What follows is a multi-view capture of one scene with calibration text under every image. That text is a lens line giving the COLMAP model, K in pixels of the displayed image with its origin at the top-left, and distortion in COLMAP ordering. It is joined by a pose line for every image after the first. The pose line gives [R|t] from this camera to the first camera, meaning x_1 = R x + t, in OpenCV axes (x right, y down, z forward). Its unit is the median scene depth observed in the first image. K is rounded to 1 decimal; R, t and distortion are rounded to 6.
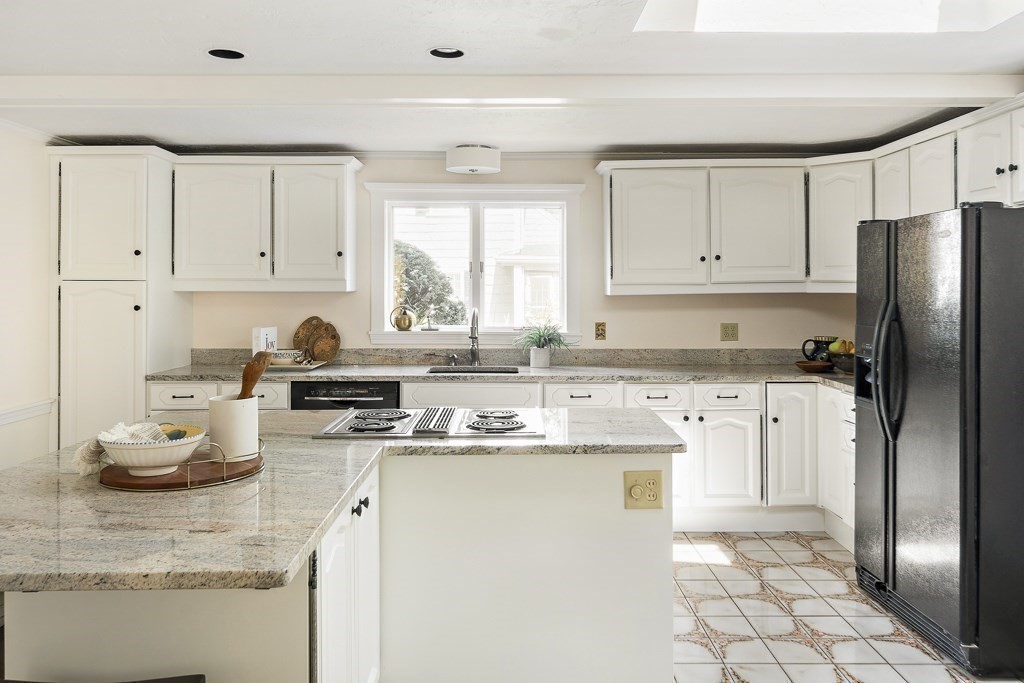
lens RADIAL K [[775.1, 0, 514.1], [0, 775.1, 285.5], [0, 0, 1]] dist [0.000460, 0.008341]
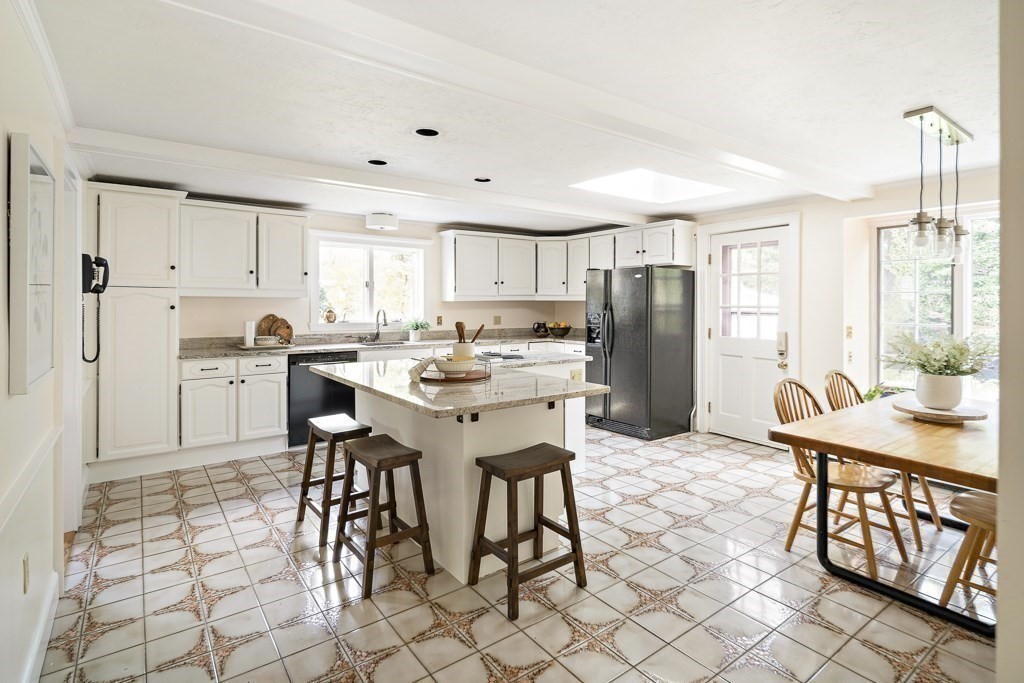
lens RADIAL K [[507.9, 0, 512.9], [0, 507.9, 305.4], [0, 0, 1]] dist [0.002390, 0.000135]
pose [[0.809261, 0.001443, 0.587448, -0.484113], [-0.004788, 0.999980, 0.004140, 0.017217], [-0.587430, -0.006163, 0.809252, -0.085947]]
